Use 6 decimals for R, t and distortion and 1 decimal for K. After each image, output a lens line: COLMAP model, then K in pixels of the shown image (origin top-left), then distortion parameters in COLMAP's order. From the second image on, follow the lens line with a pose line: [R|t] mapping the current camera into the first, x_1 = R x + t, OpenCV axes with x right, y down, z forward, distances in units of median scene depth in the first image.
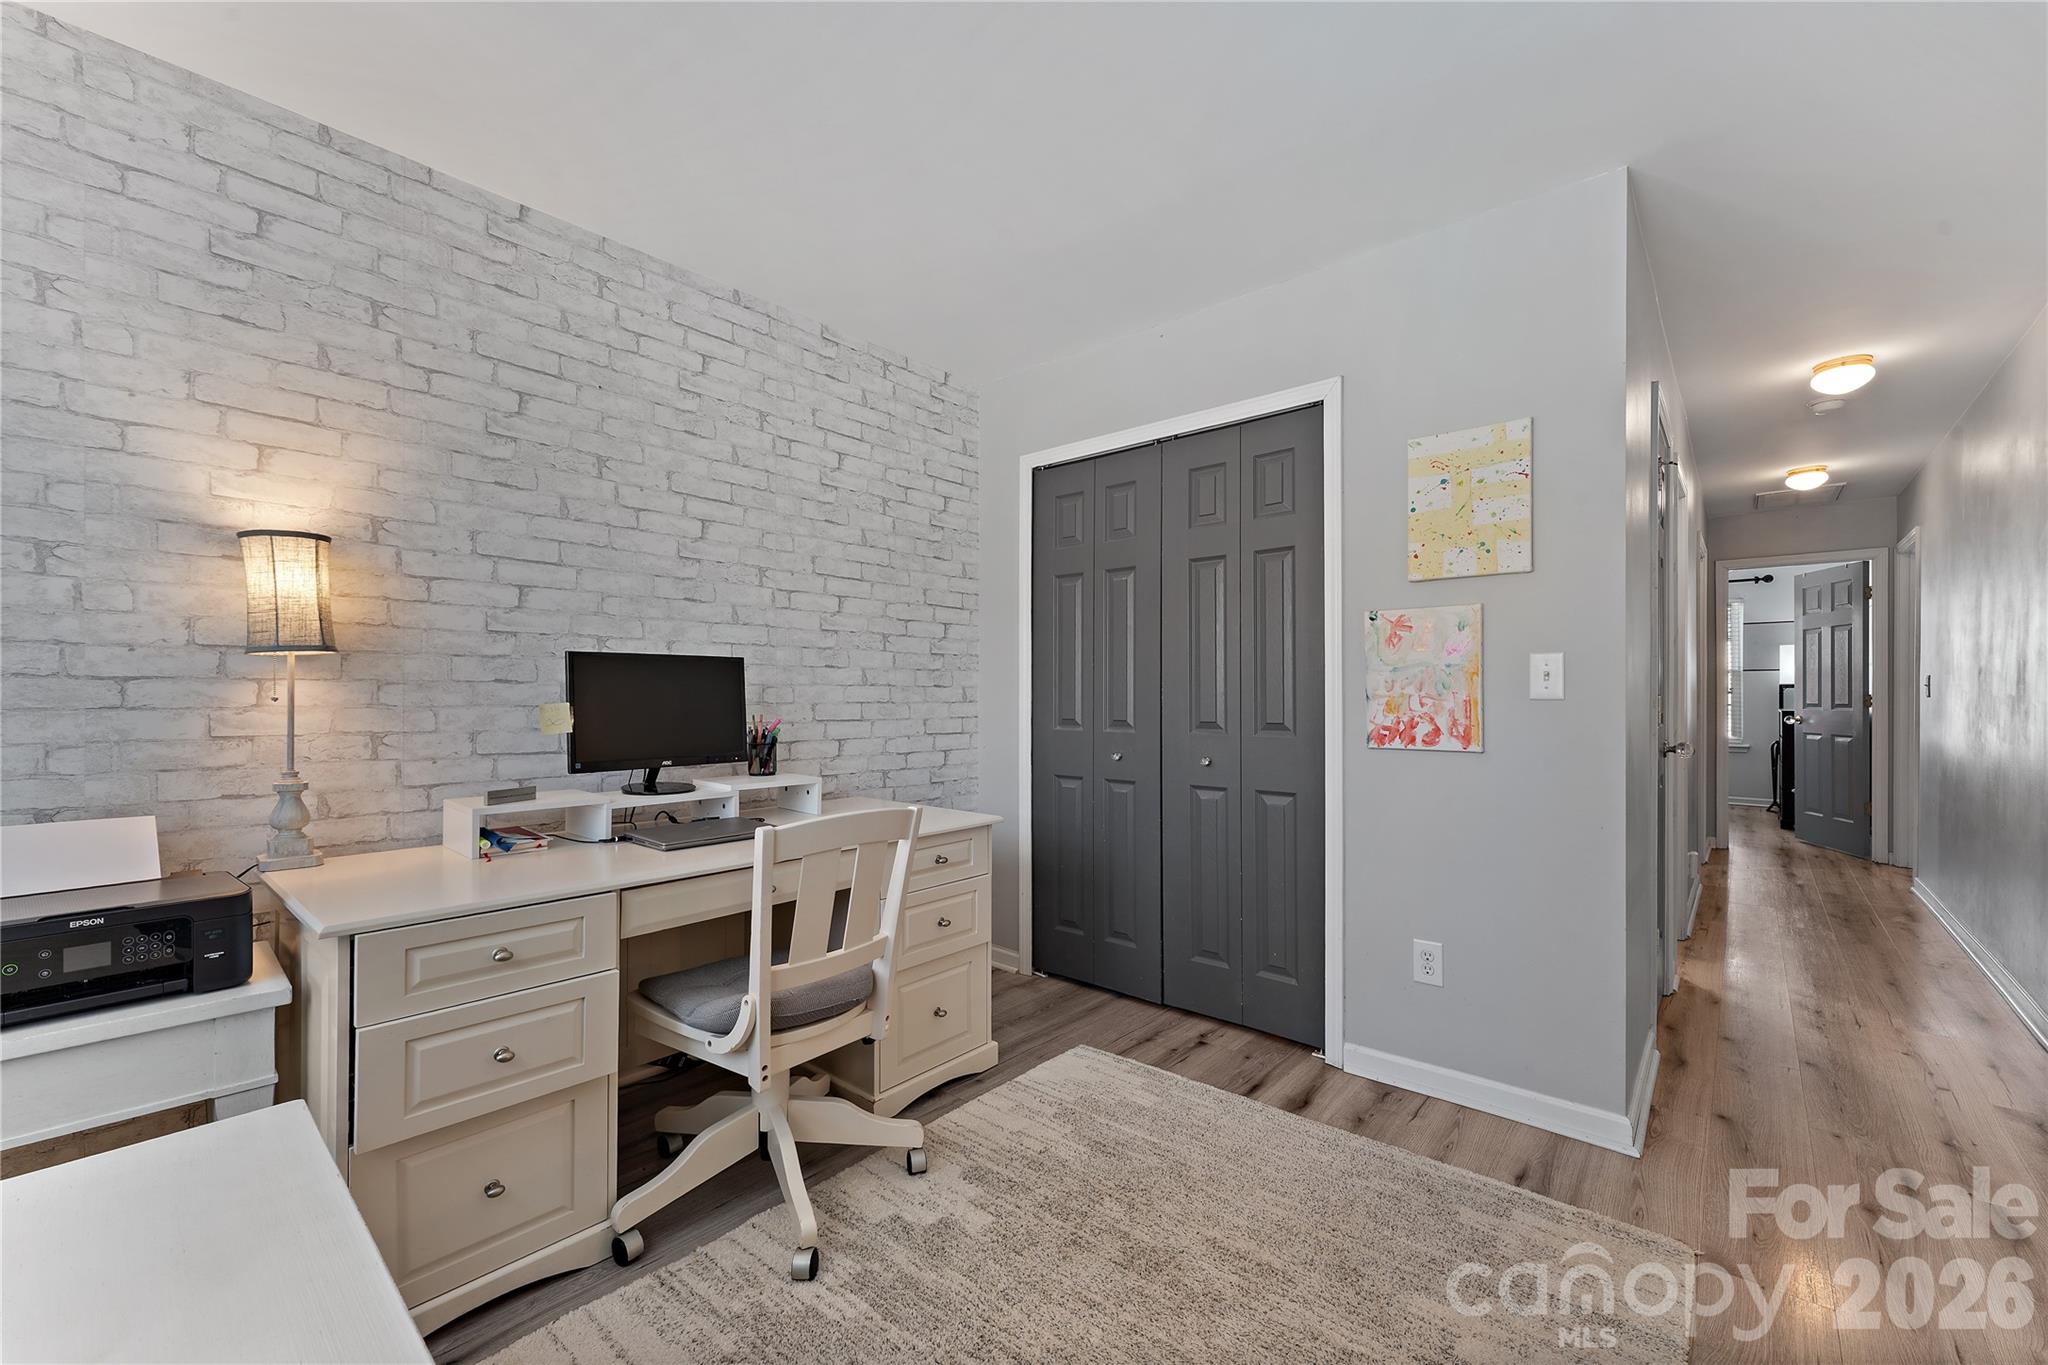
lens RADIAL K [[839.6, 0, 1013.2], [0, 839.6, 698.9], [0, 0, 1]] dist [0.001048, 0.000162]
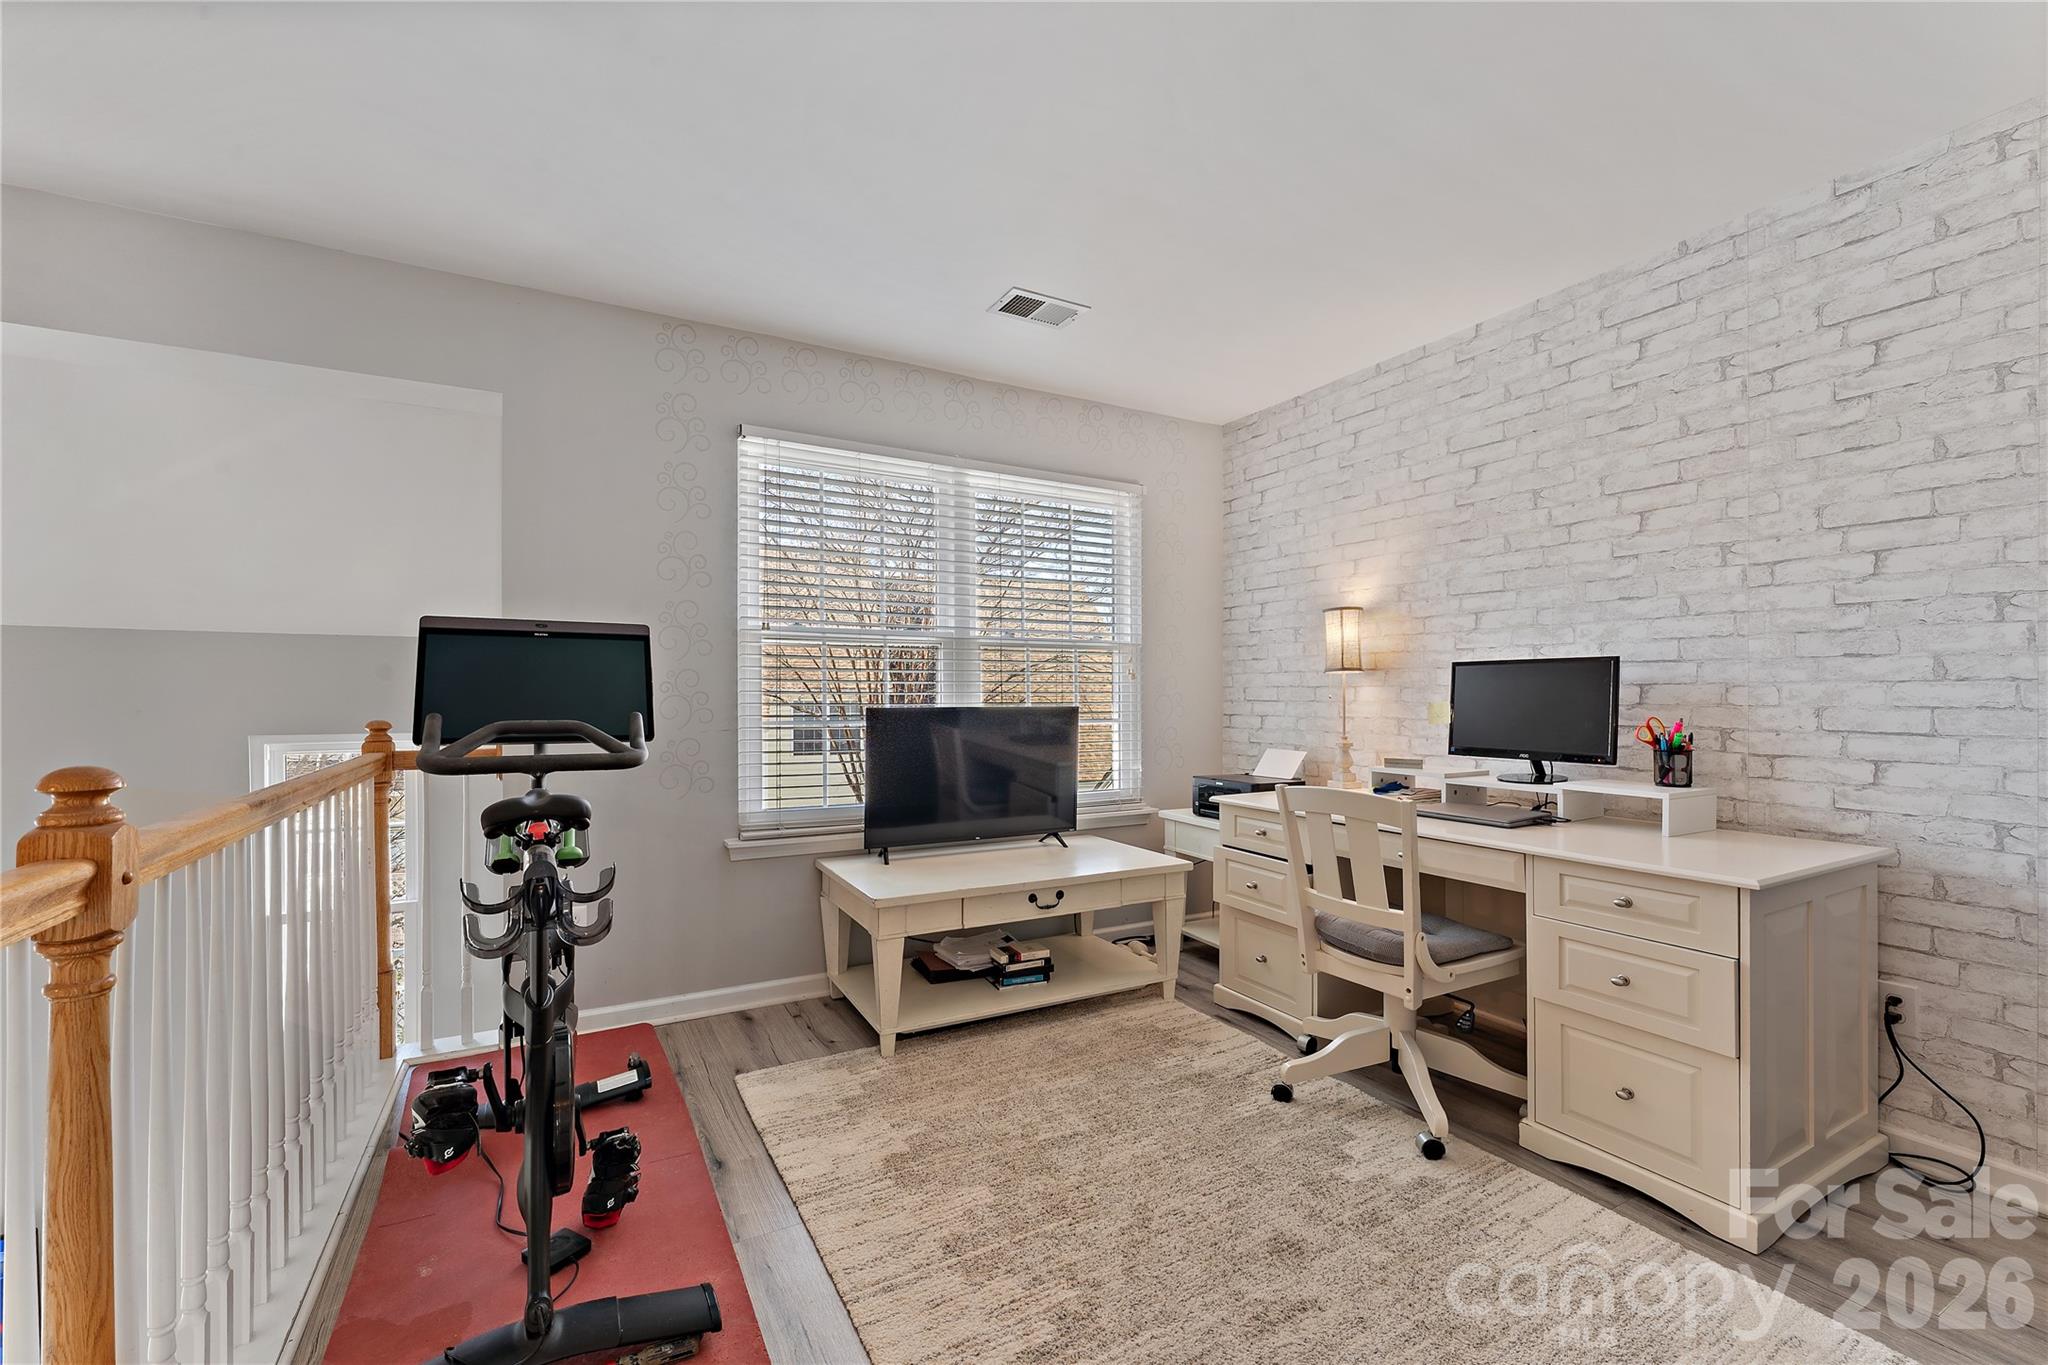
lens RADIAL K [[839.6, 0, 1017.7], [0, 839.6, 691.6], [0, 0, 1]] dist [0.001048, 0.000162]
pose [[-0.326477, -0.004864, -0.945193, 0.844785], [-0.006361, 0.999975, -0.002949, -0.001978], [0.945184, 0.005049, -0.326500, 0.703795]]
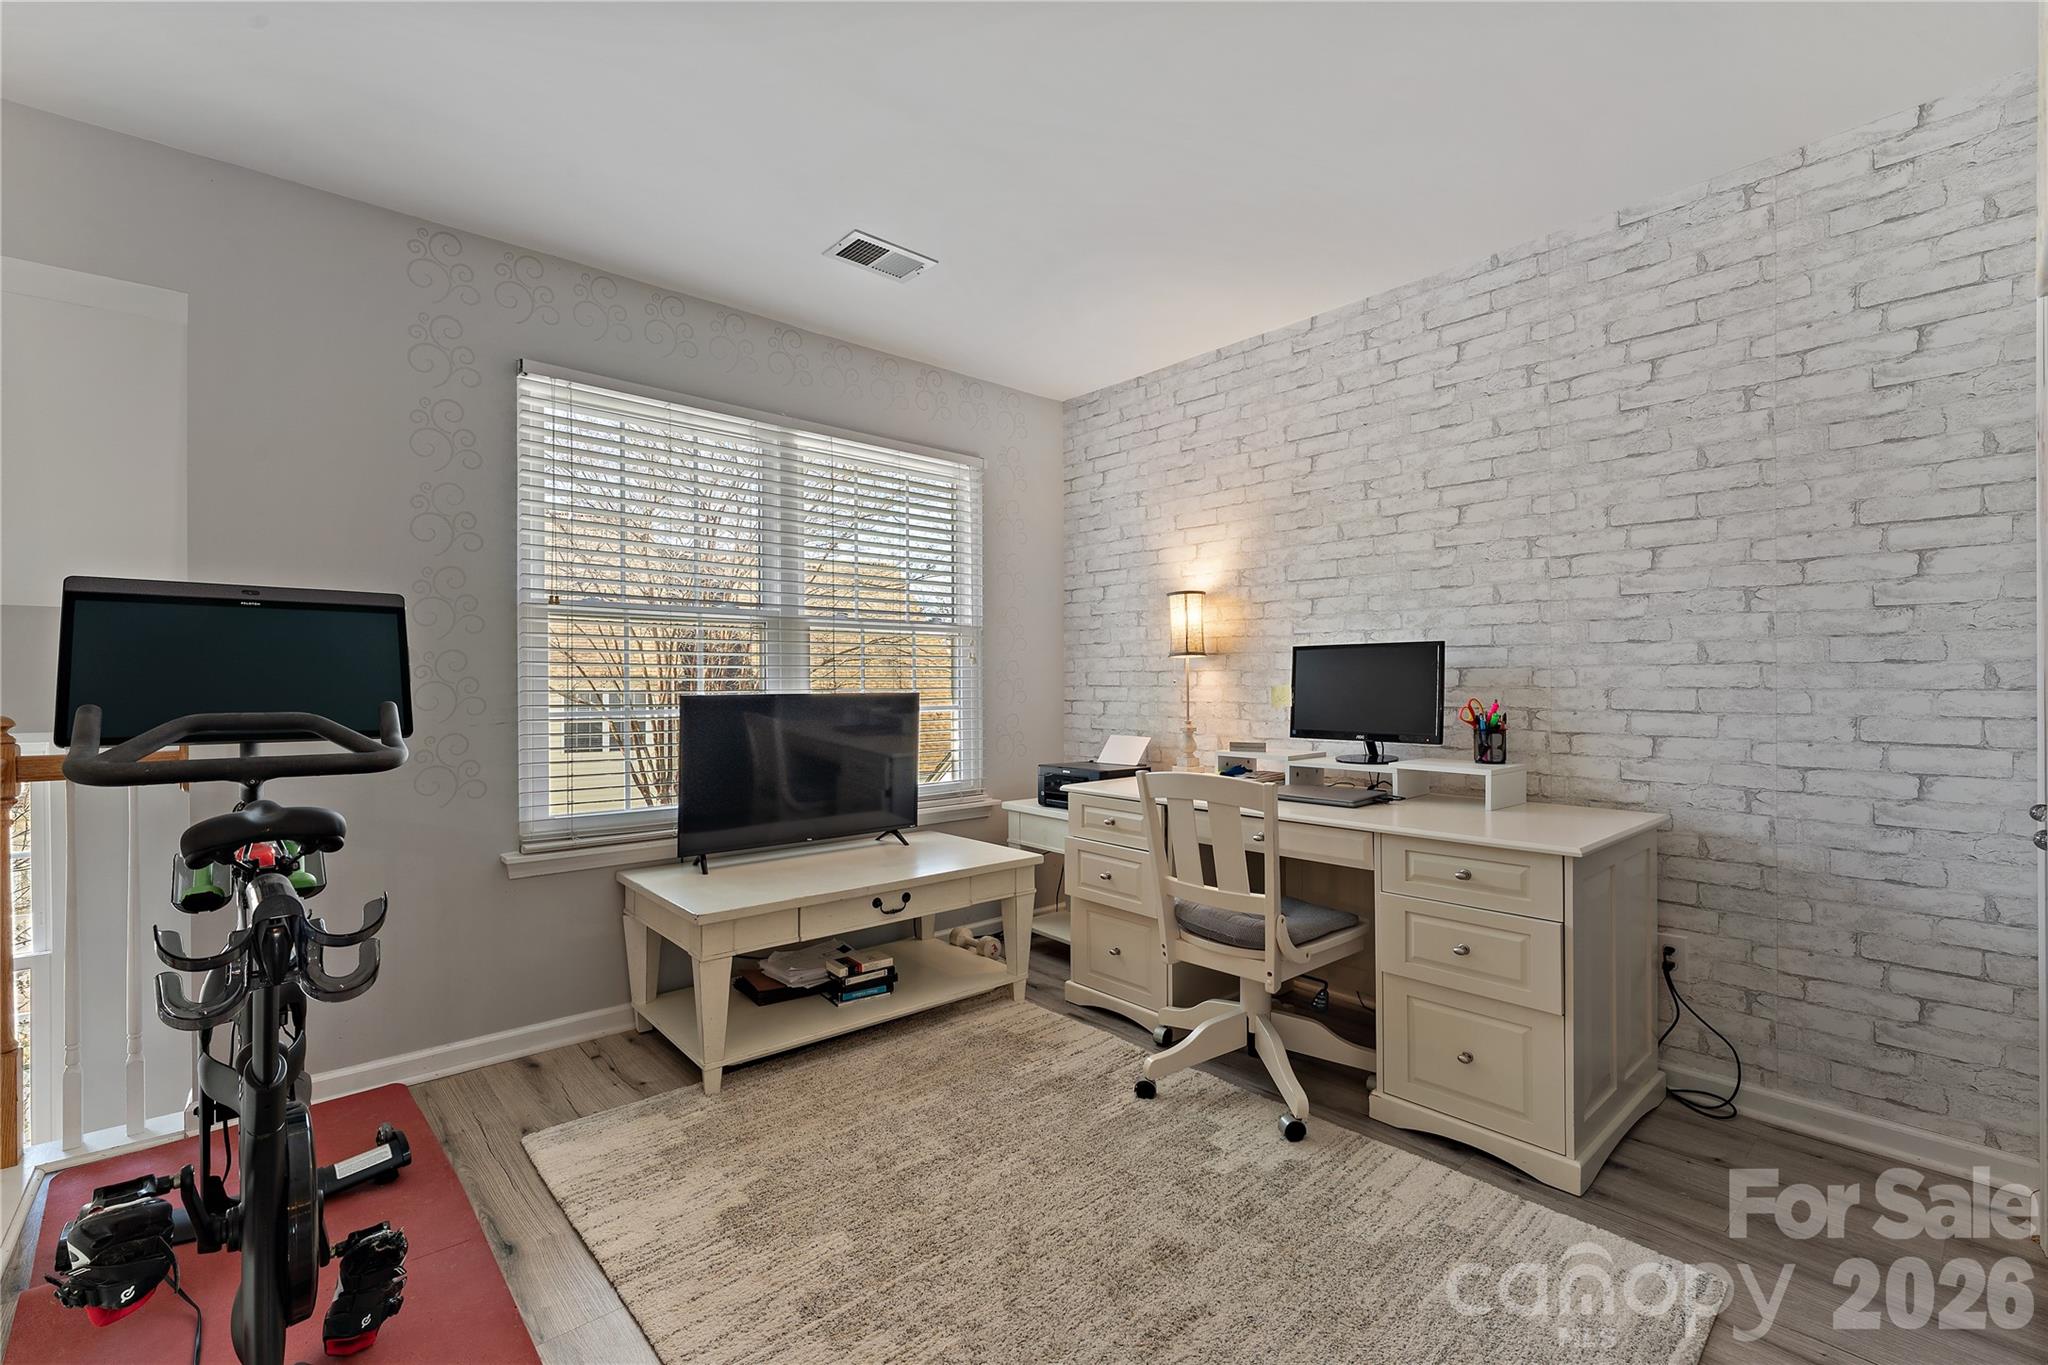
lens RADIAL K [[881.2, 0, 1019.2], [0, 881.2, 675.0], [0, 0, 1]] dist [0.001290, 0.000237]
pose [[-0.111141, -0.007507, -0.993776, 0.825071], [-0.003254, 0.999969, -0.007190, 0.000600], [0.993799, 0.002435, -0.111162, 0.646042]]
